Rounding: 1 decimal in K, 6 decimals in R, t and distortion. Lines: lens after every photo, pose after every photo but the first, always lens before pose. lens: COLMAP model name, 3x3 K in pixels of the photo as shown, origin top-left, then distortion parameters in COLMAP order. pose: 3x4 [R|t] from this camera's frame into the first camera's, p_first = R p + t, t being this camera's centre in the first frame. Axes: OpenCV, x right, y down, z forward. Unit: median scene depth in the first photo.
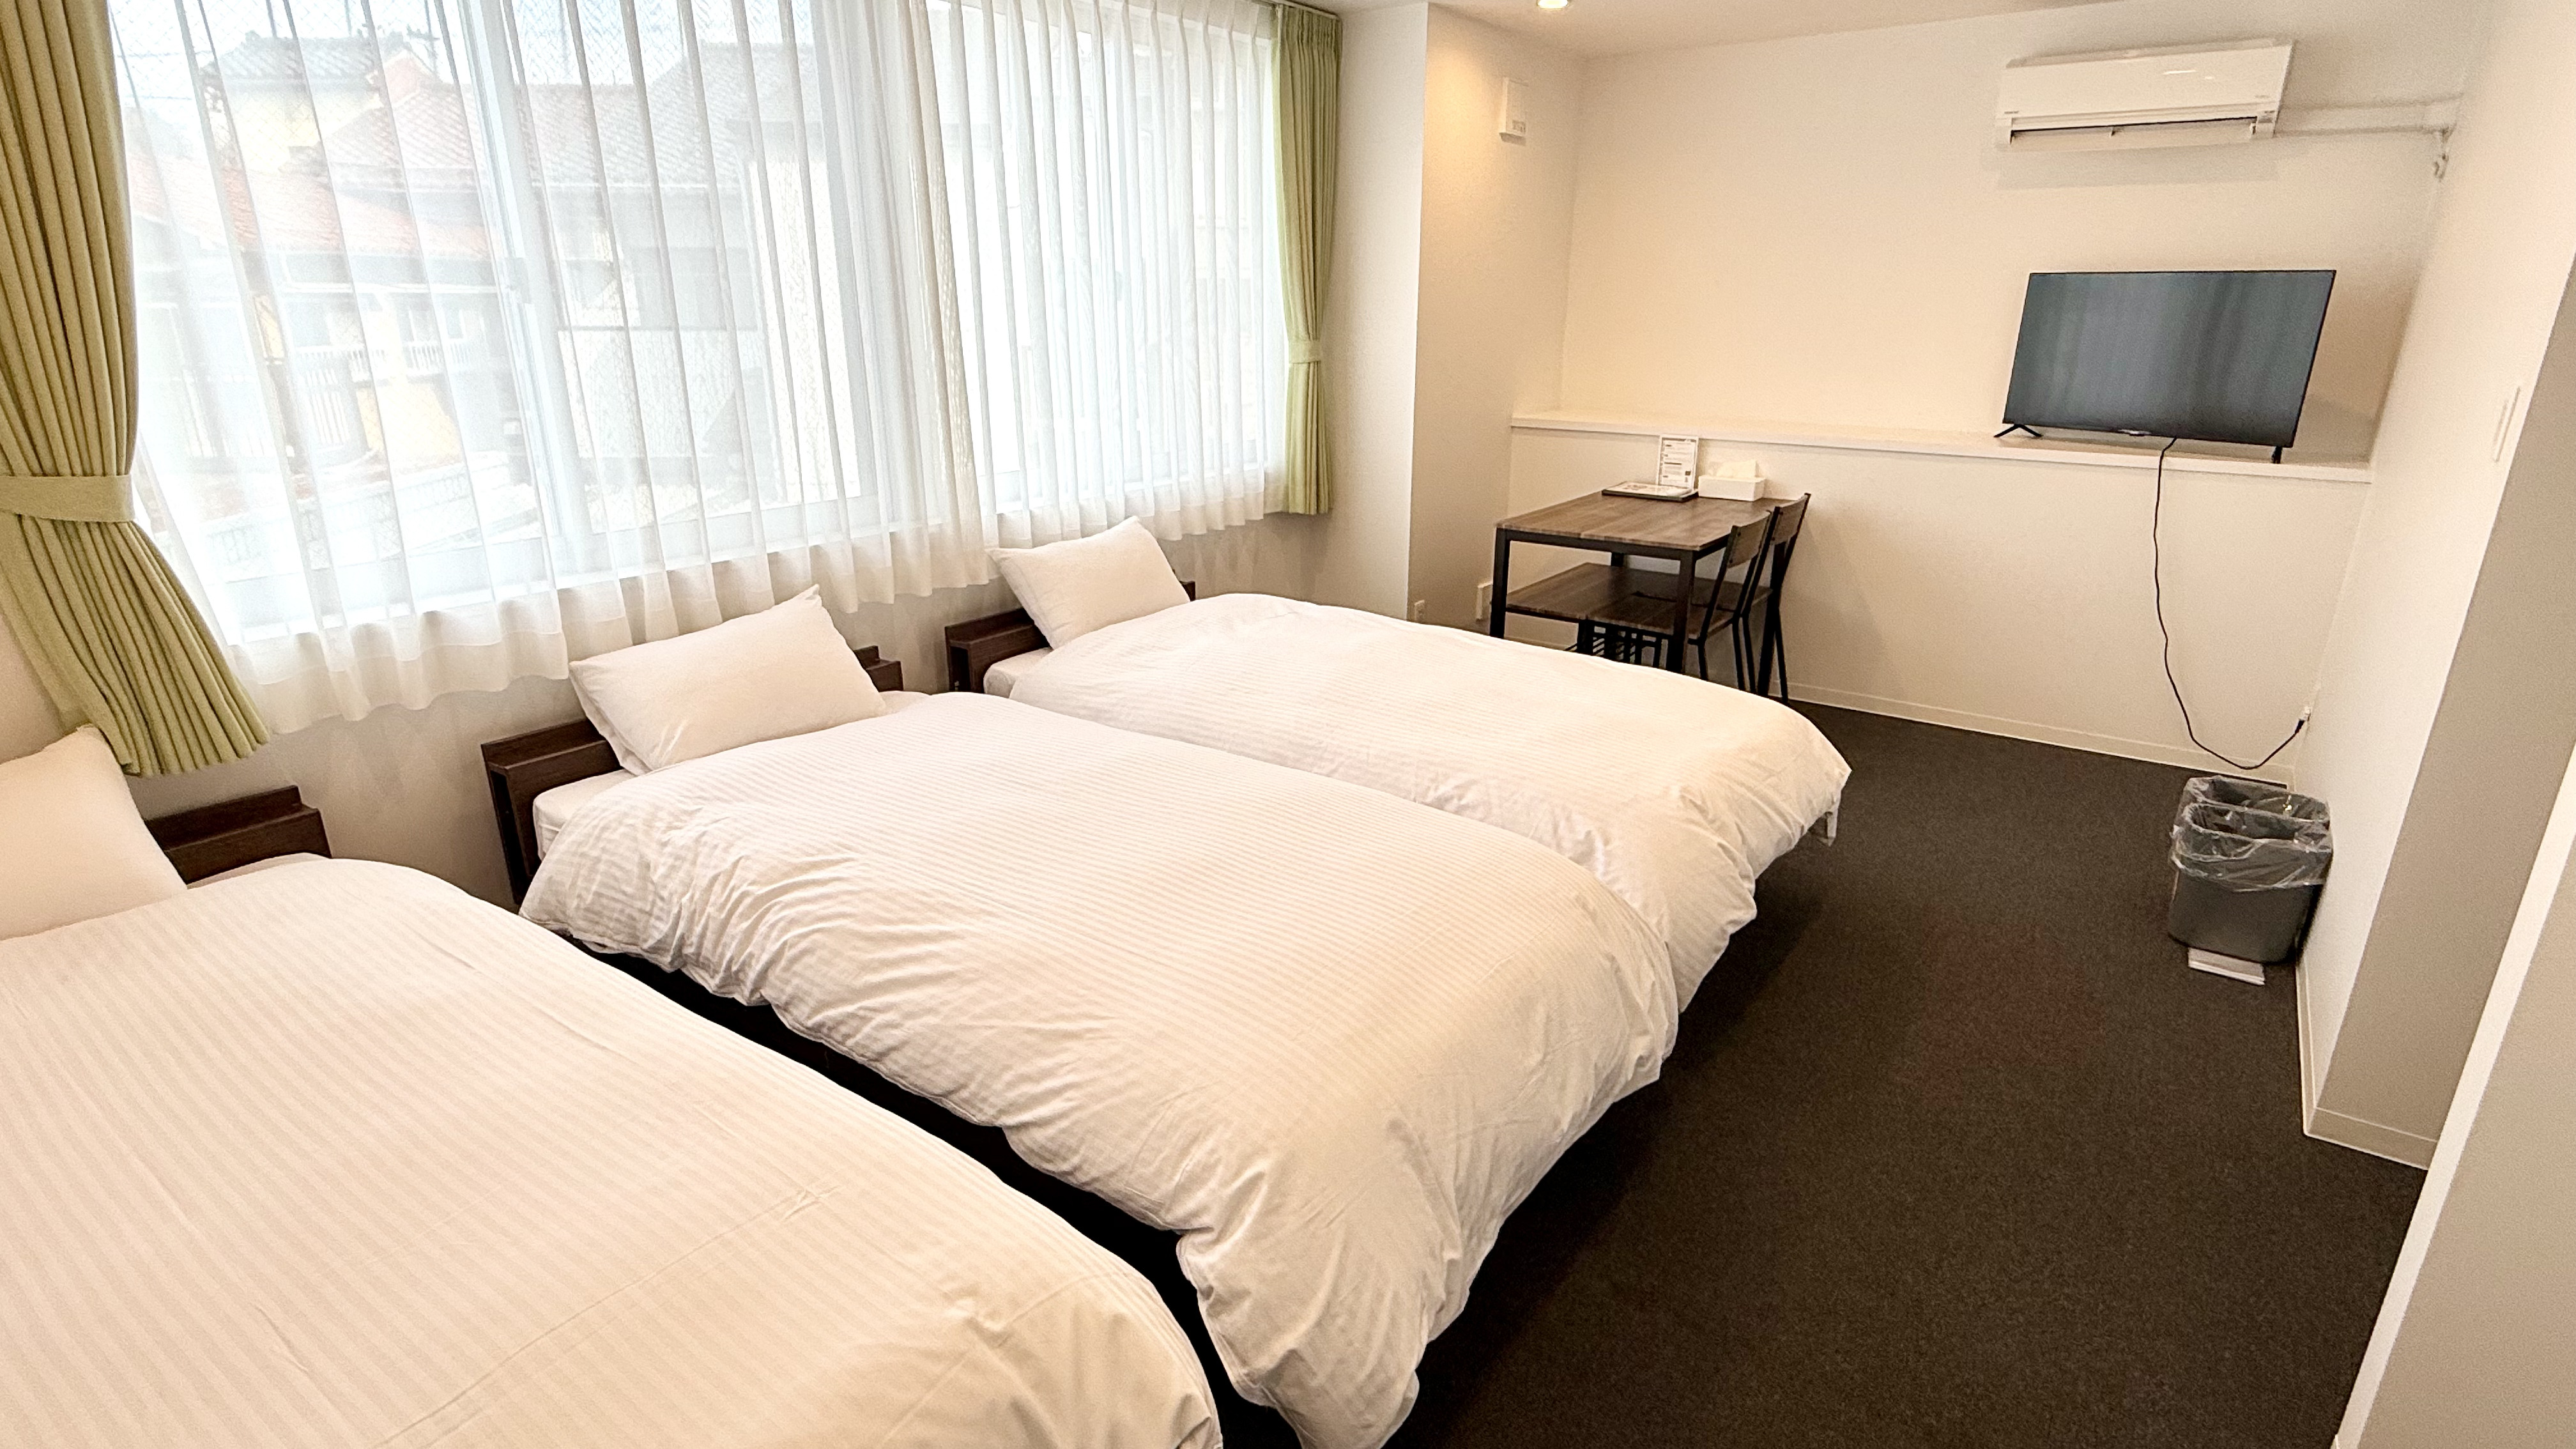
lens RADIAL K [[1280.0, 0, 1288.0], [0, 1280.0, 724.5], [0, 0, 1]] dist [0.000343, -0.000433]
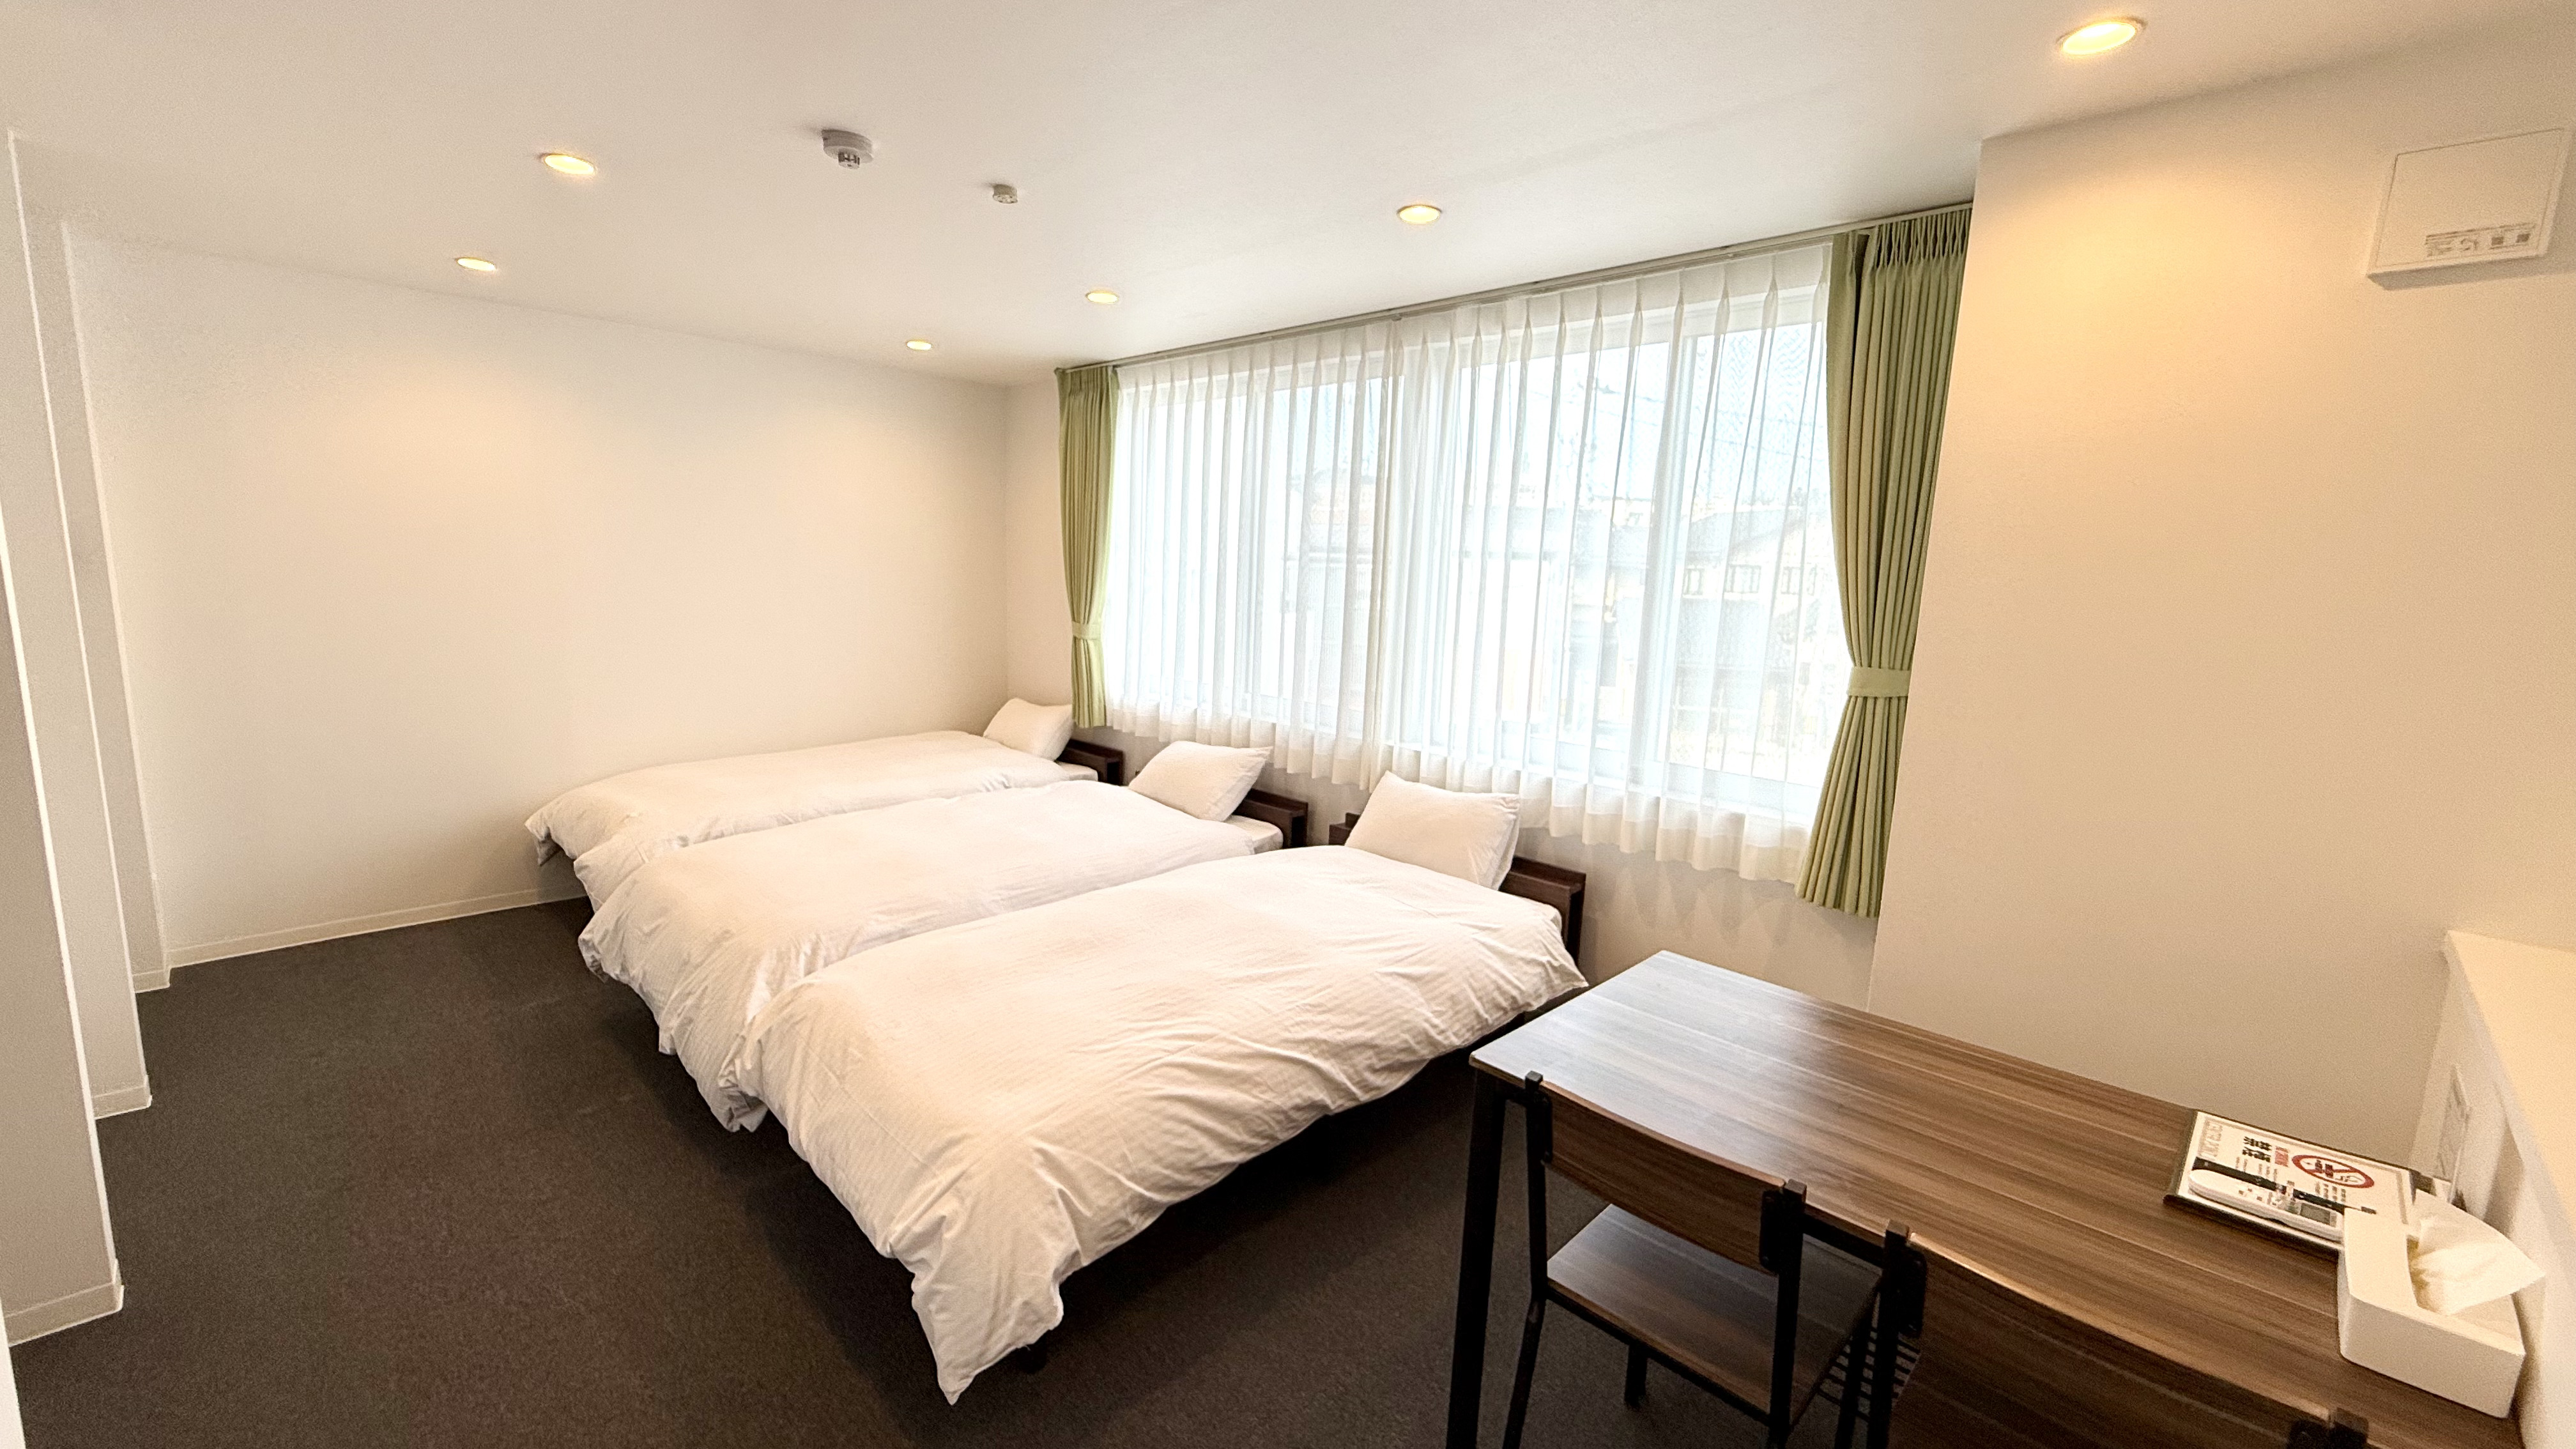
lens RADIAL K [[1031.9, 0, 1288.0], [0, 1031.9, 724.5], [0, 0, 1]] dist [-0.000146, -0.000003]
pose [[-0.151750, 0.139015, -0.978594, 0.677084], [-0.358660, 0.914836, 0.185575, -0.289907], [0.921051, 0.379144, -0.088967, 0.854783]]
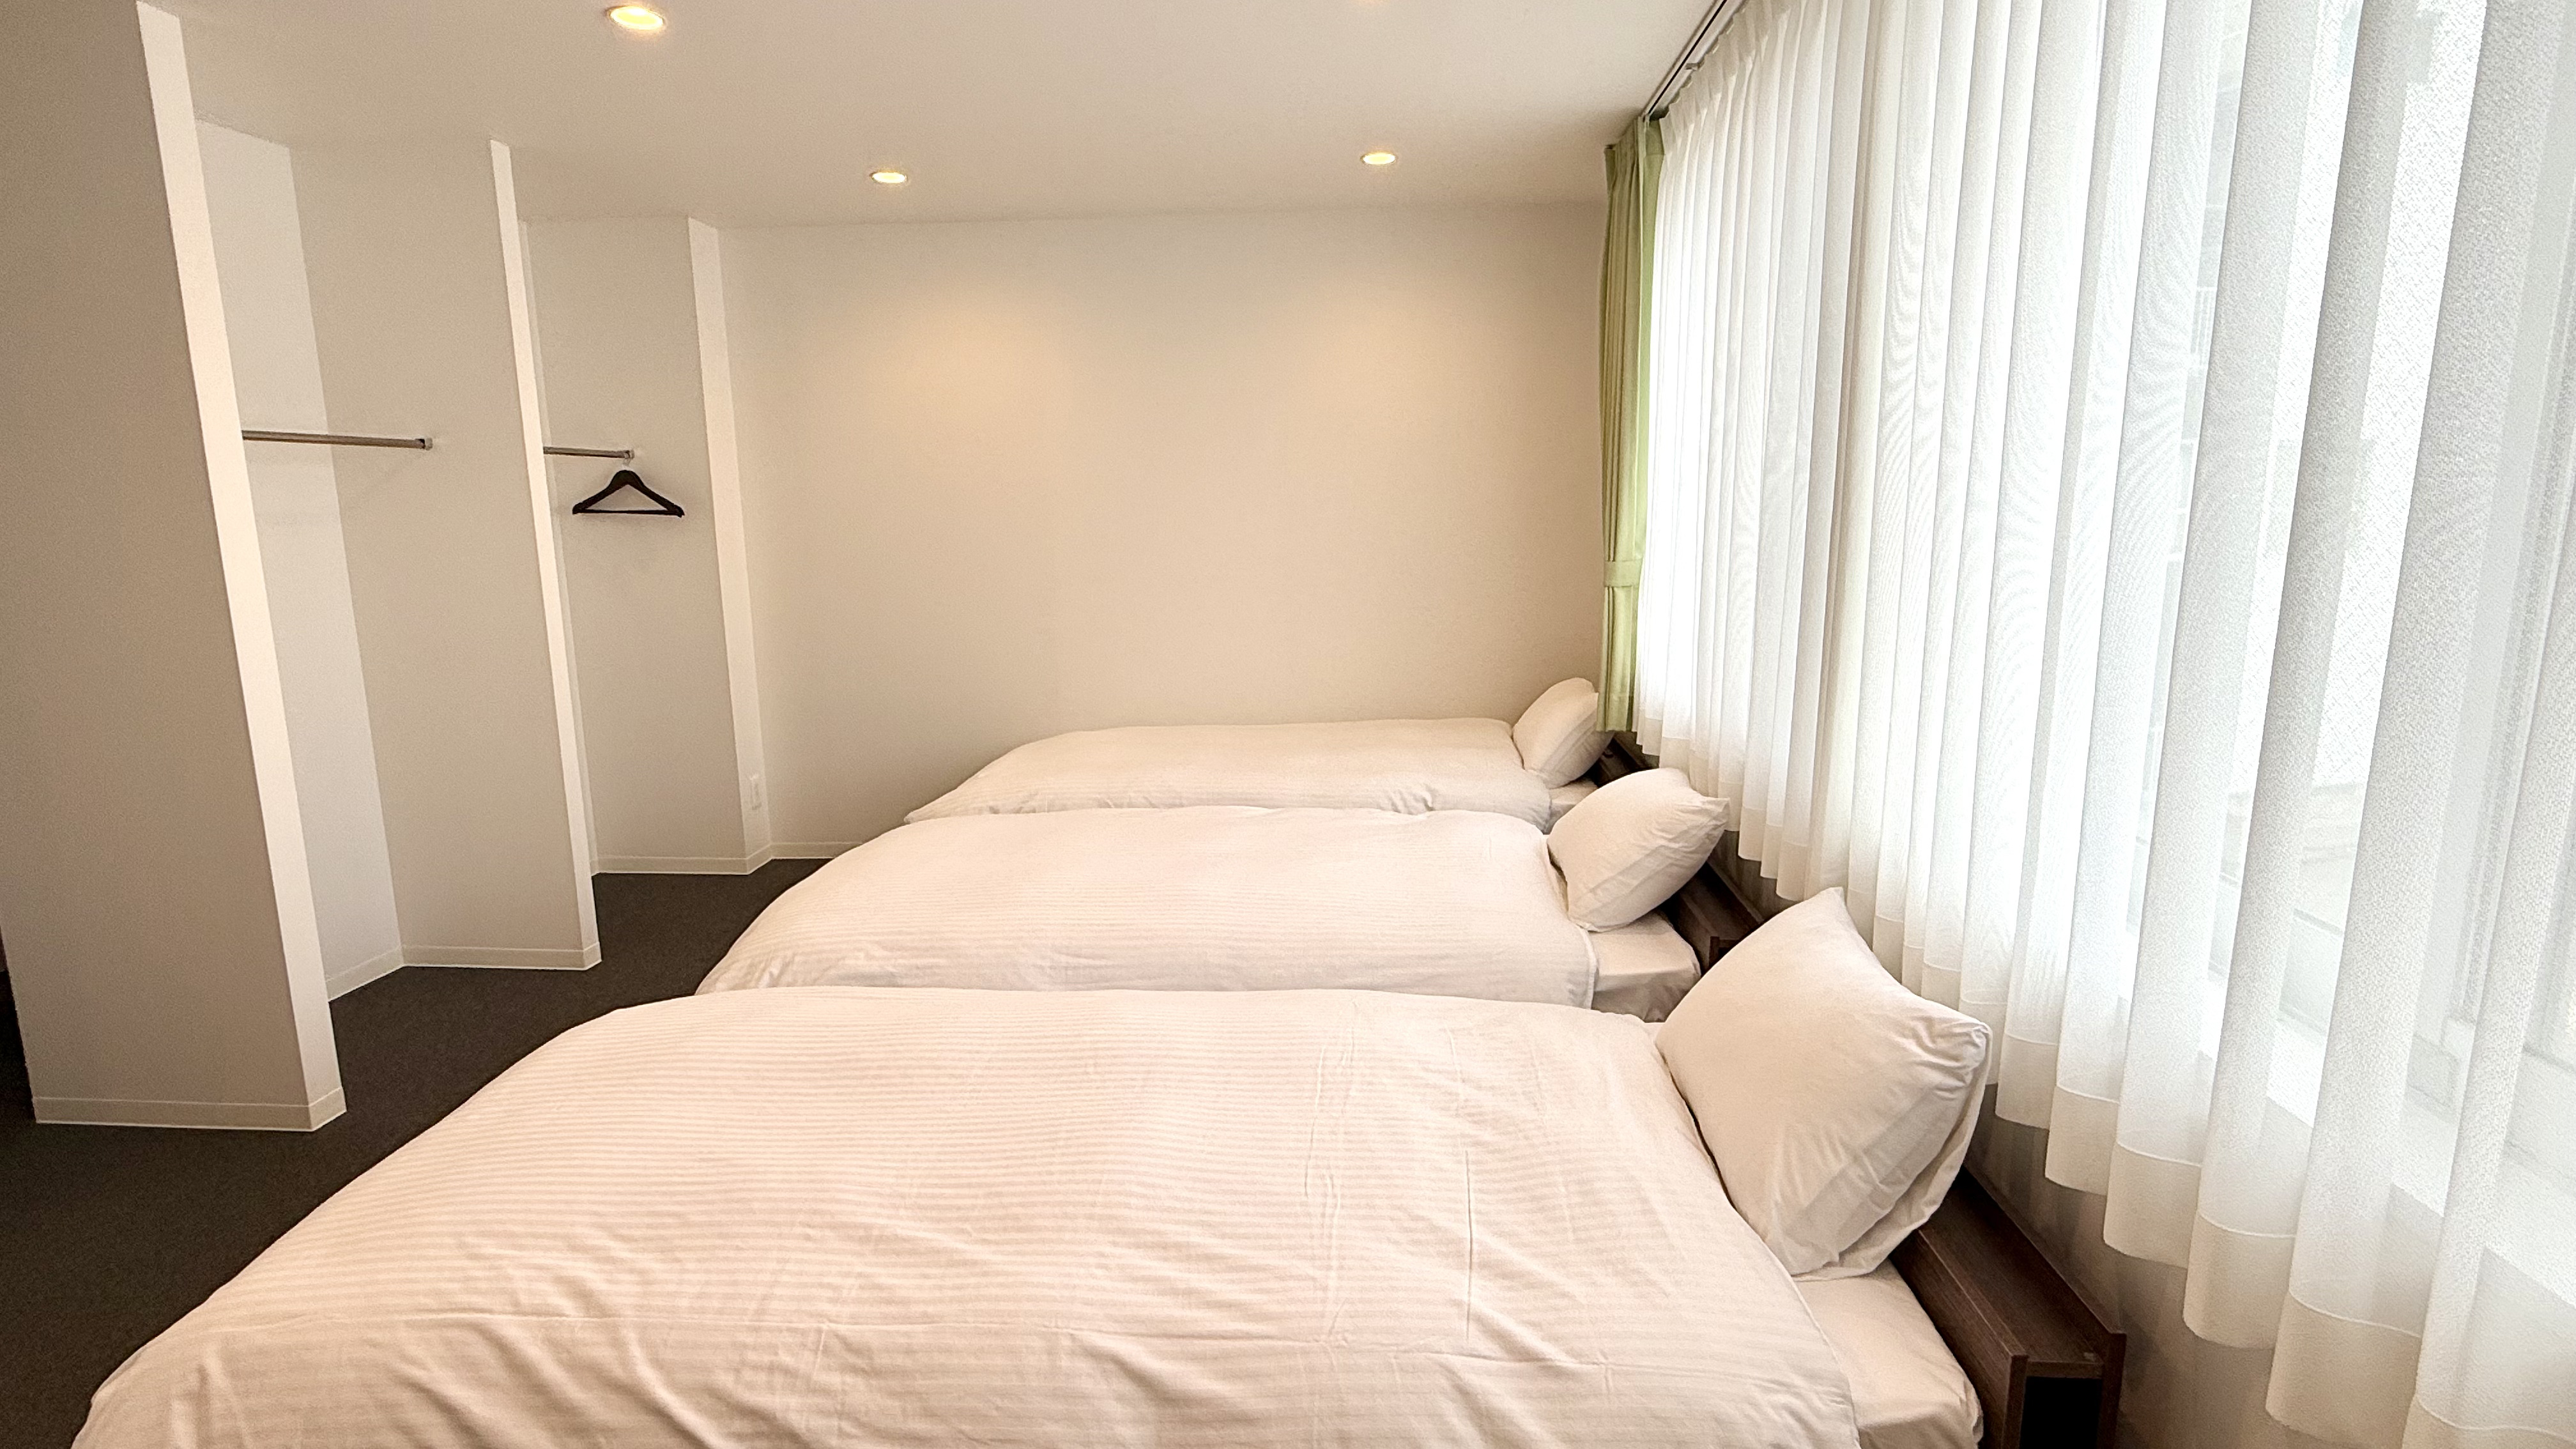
lens RADIAL K [[1280.0, 0, 1288.0], [0, 1280.0, 724.5], [0, 0, 1]] dist [0.000343, -0.000433]
pose [[-0.855430, 0.091126, -0.509838, 0.205163], [-0.164268, 0.885836, 0.433947, -0.341077], [0.491177, 0.454962, -0.742802, 1.091816]]
